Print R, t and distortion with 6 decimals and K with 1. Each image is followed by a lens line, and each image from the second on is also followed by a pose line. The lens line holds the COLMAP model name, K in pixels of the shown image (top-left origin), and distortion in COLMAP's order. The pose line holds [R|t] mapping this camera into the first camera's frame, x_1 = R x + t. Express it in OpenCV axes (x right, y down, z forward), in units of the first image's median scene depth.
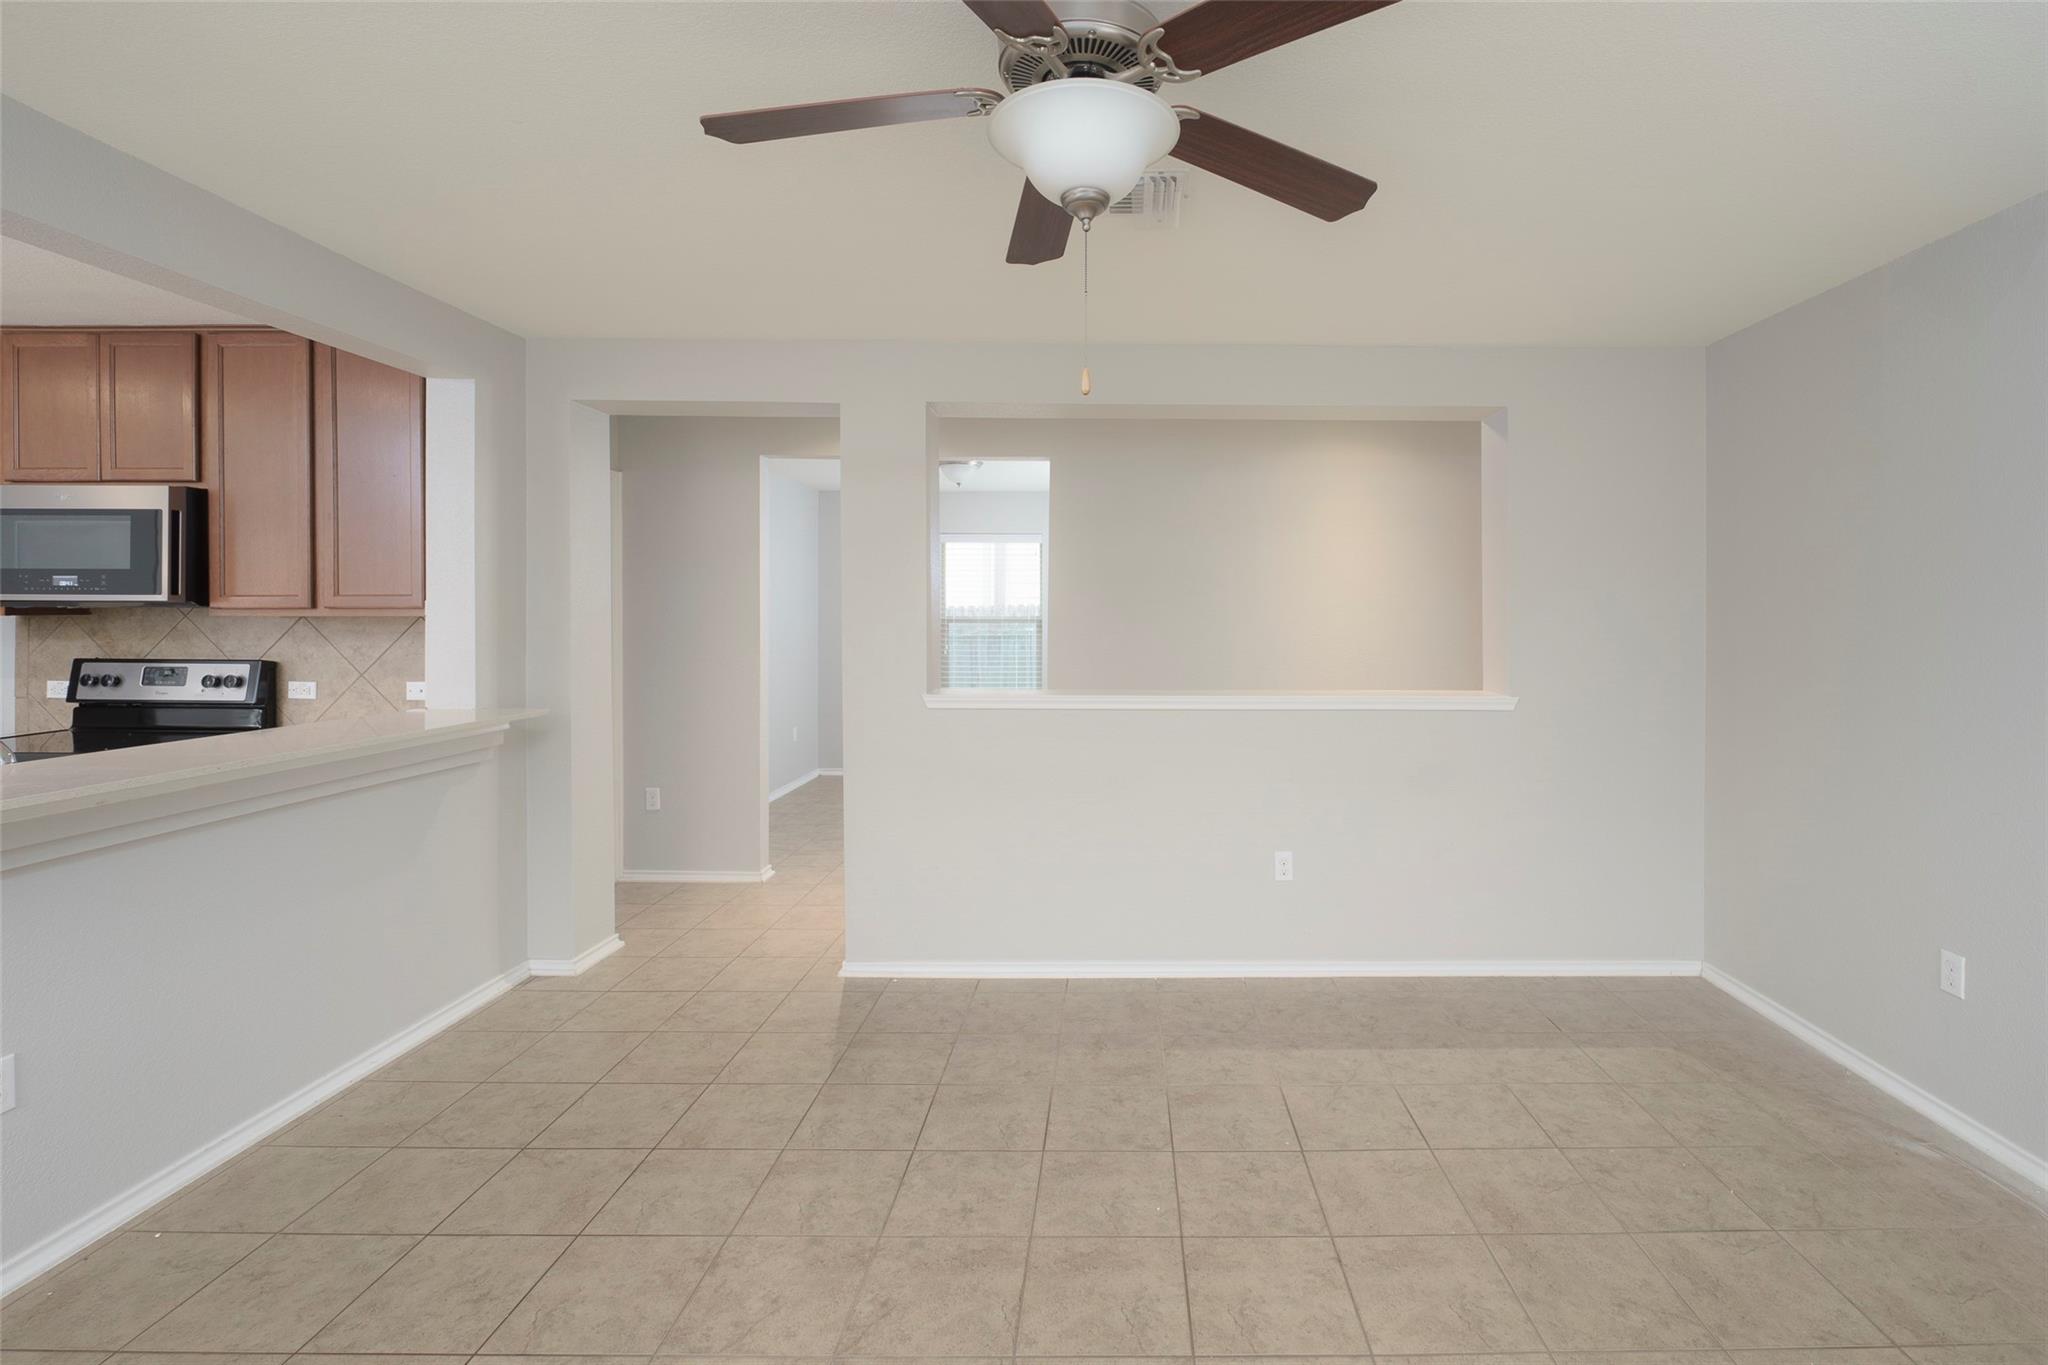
lens RADIAL K [[900.4, 0, 1113.3], [0, 900.4, 651.3], [0, 0, 1]] dist [-0.015474, 0.000405]
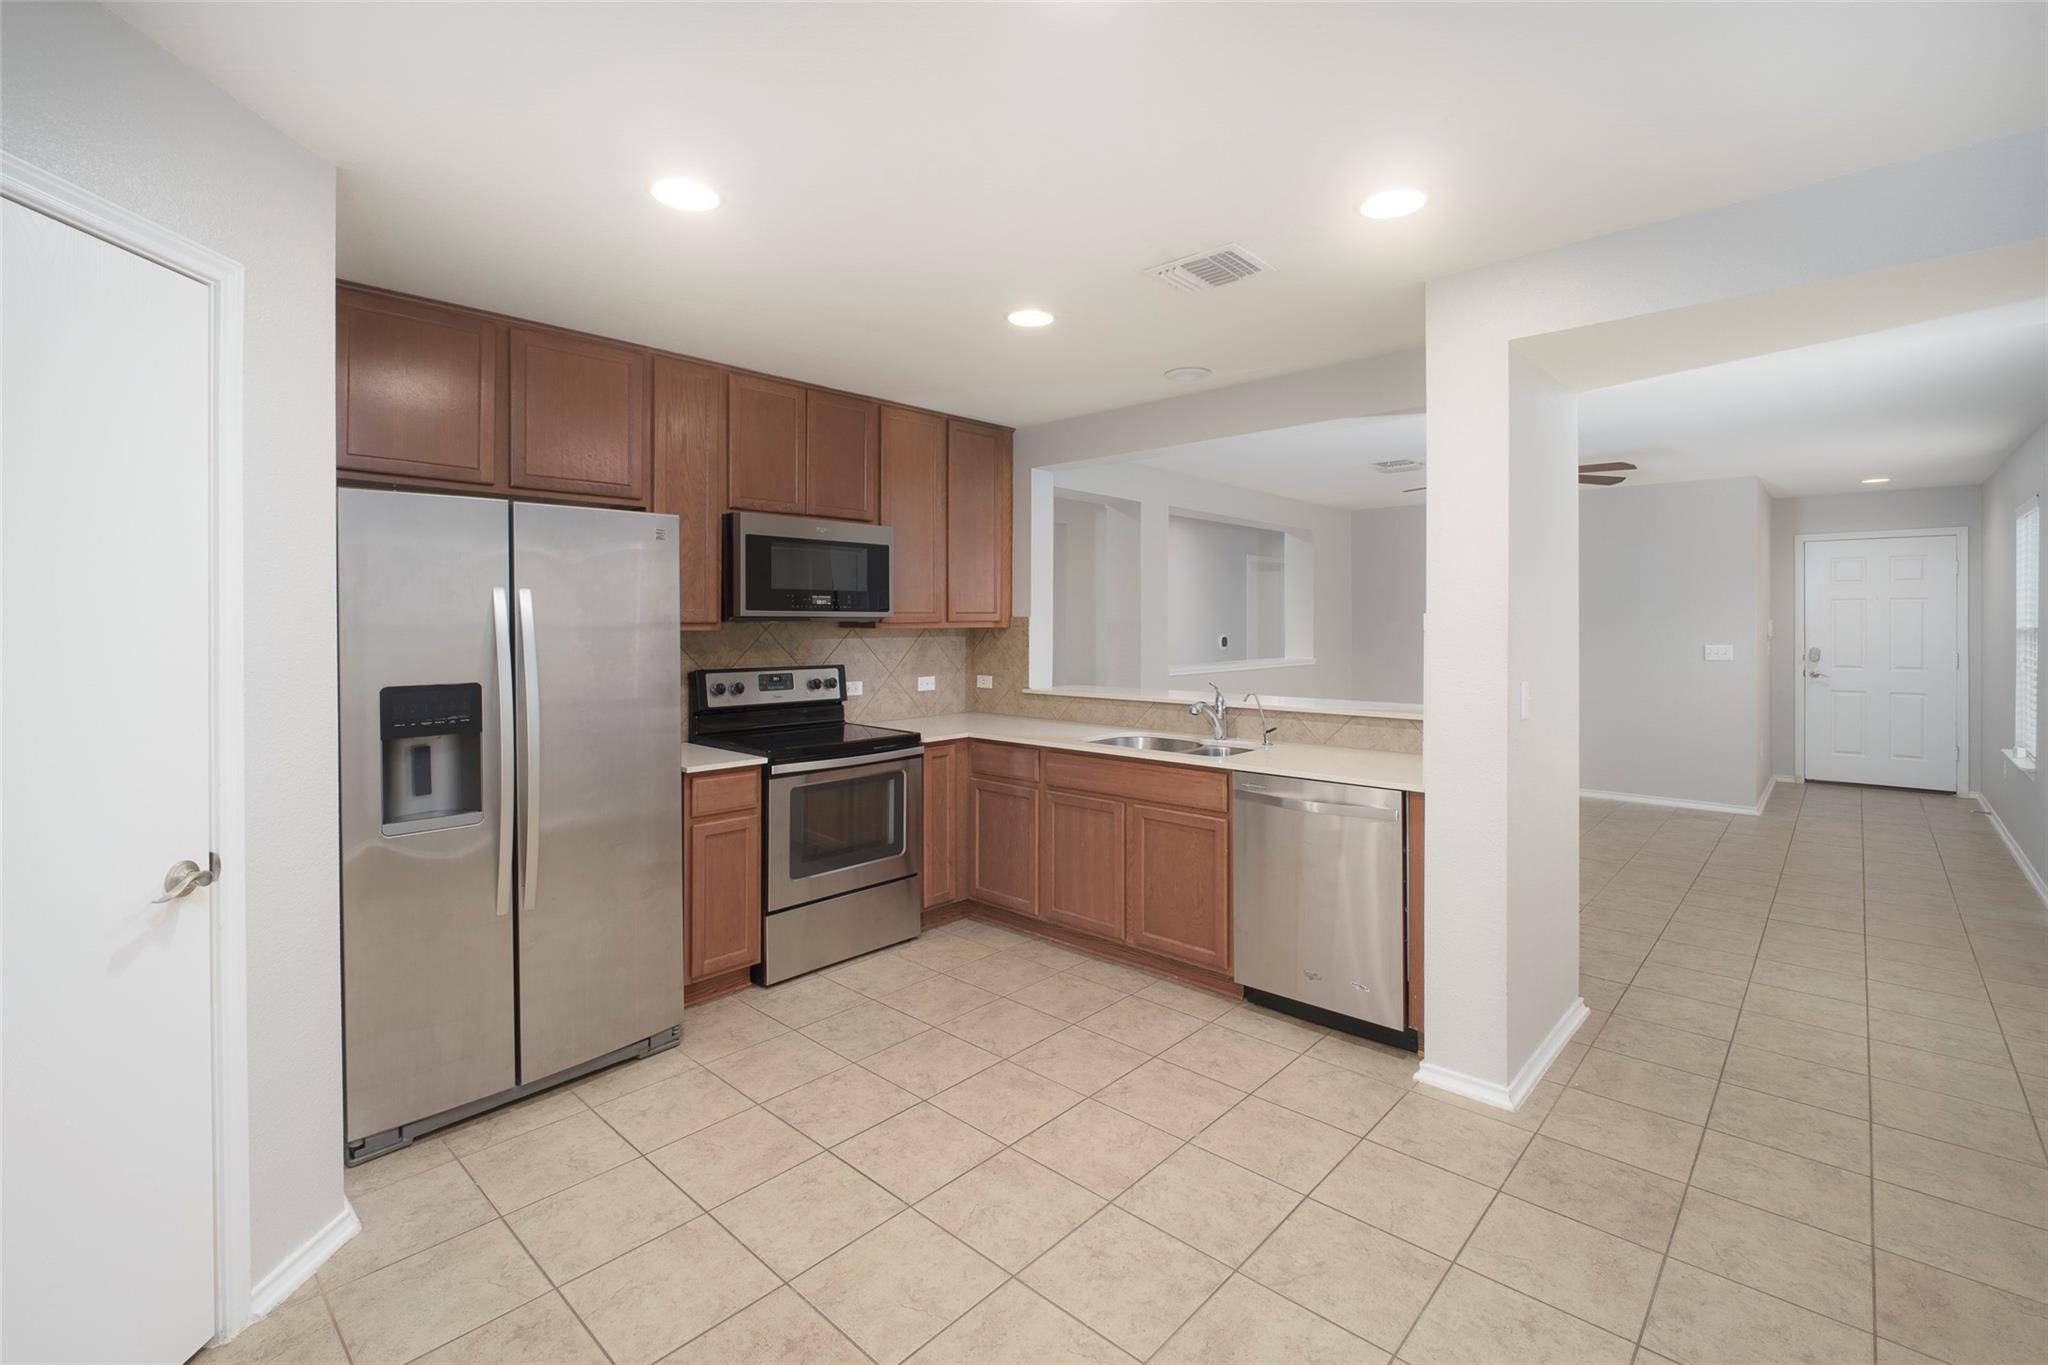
lens RADIAL K [[900.4, 0, 982.8], [0, 900.4, 621.3], [0, 0, 1]] dist [-0.015474, 0.000405]
pose [[0.706613, -0.007428, 0.707562, -1.897519], [0.036625, 0.998988, -0.026089, -0.011327], [-0.706652, 0.044349, 0.706170, -0.011648]]
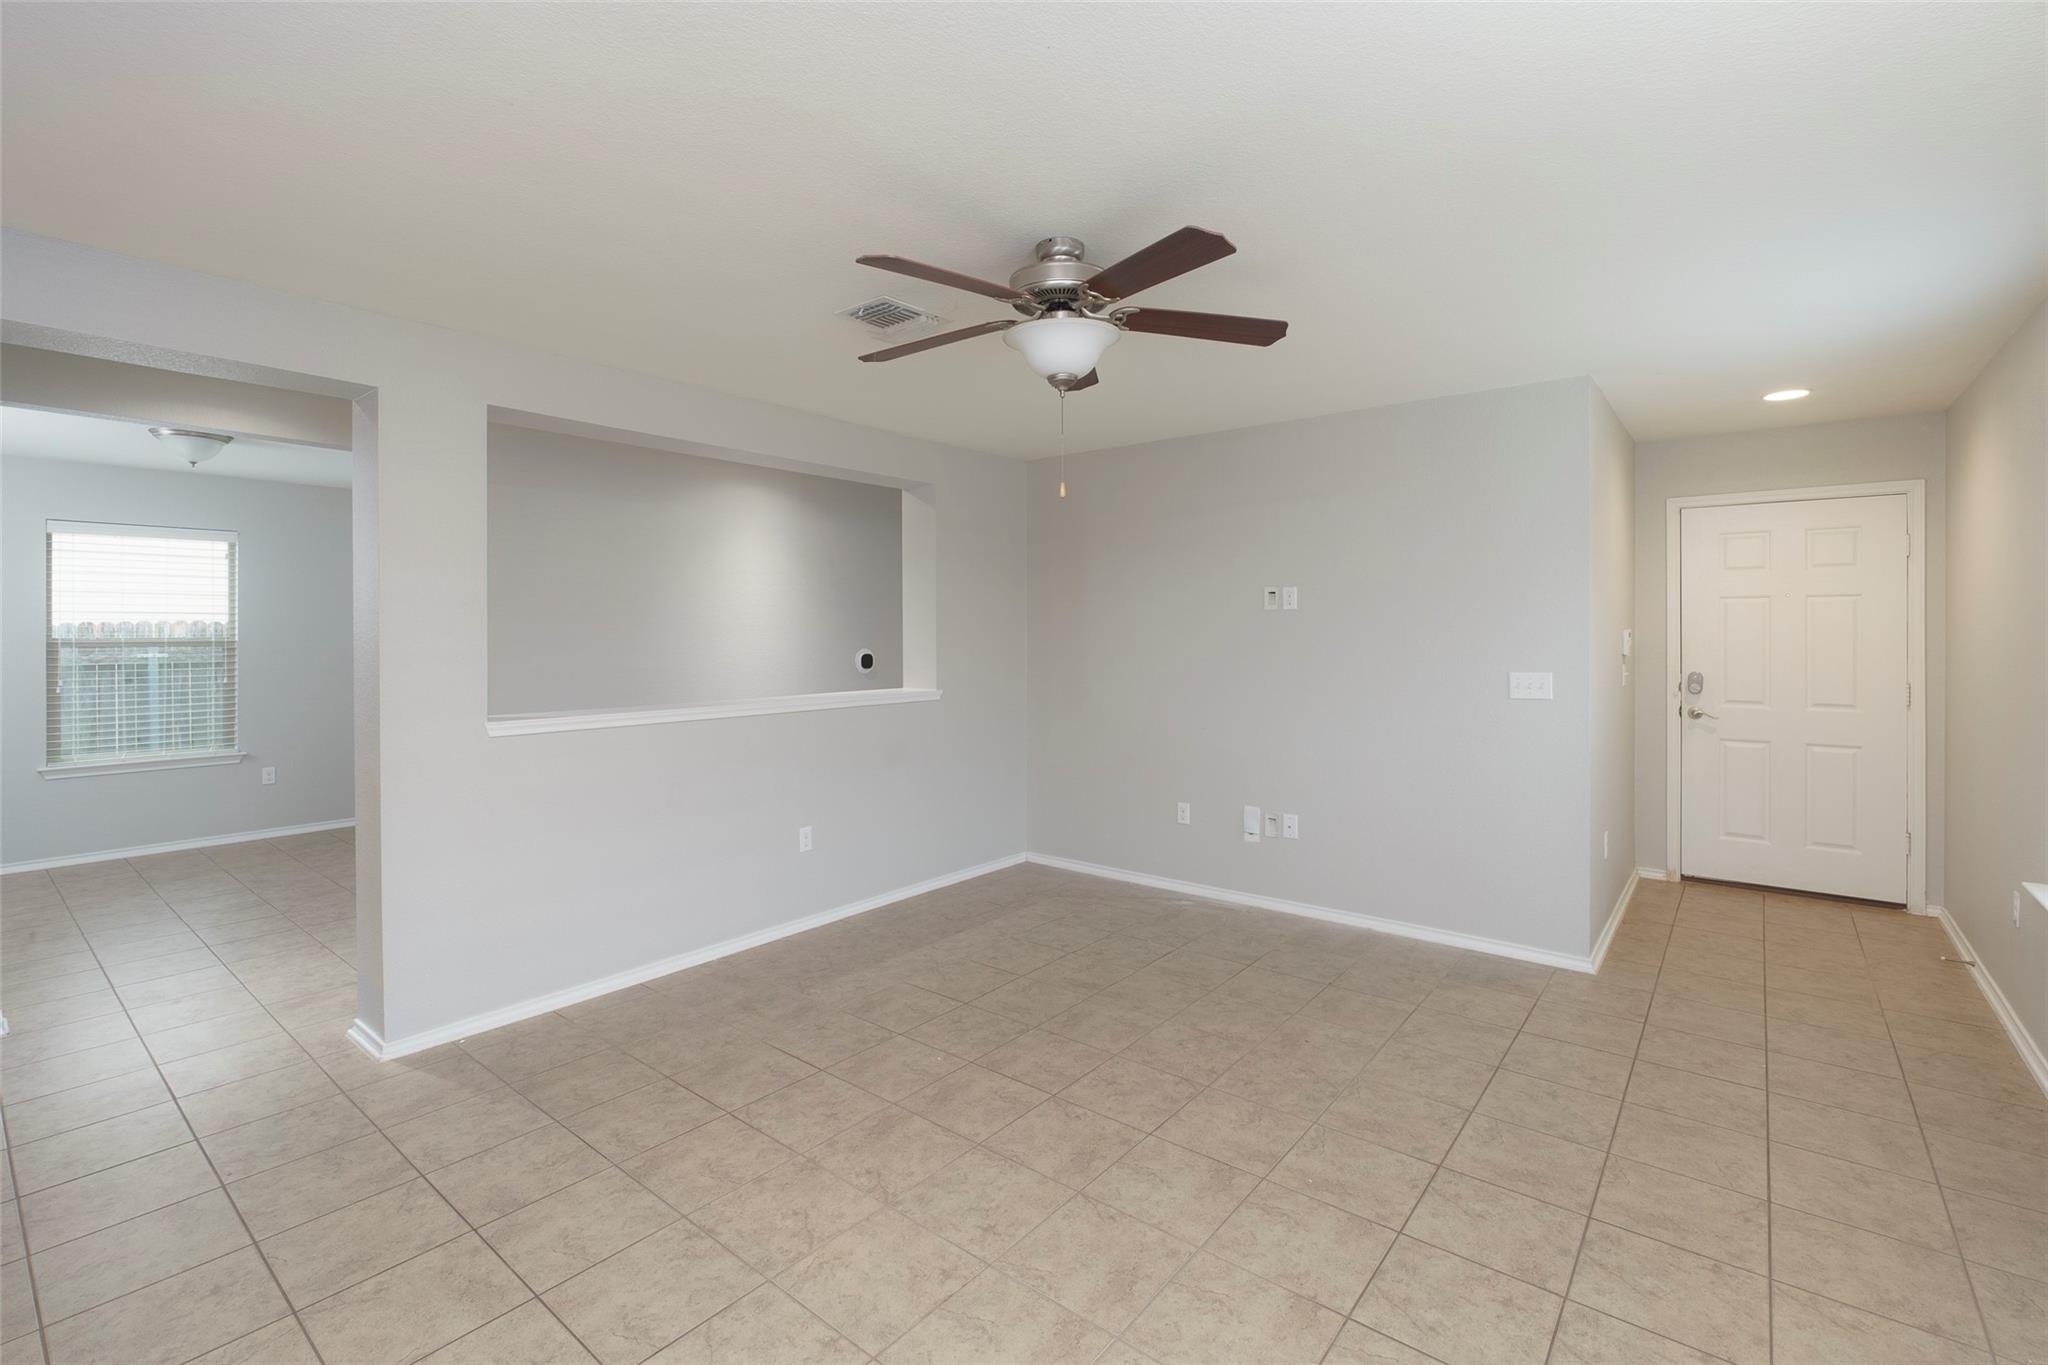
lens RADIAL K [[900.4, 0, 998.8], [0, 900.4, 636.8], [0, 0, 1]] dist [-0.015474, 0.000405]
pose [[0.653458, -0.010710, 0.756887, -0.621316], [0.037814, 0.999113, -0.018510, 0.000873], [-0.756017, 0.040717, 0.653284, -0.001394]]
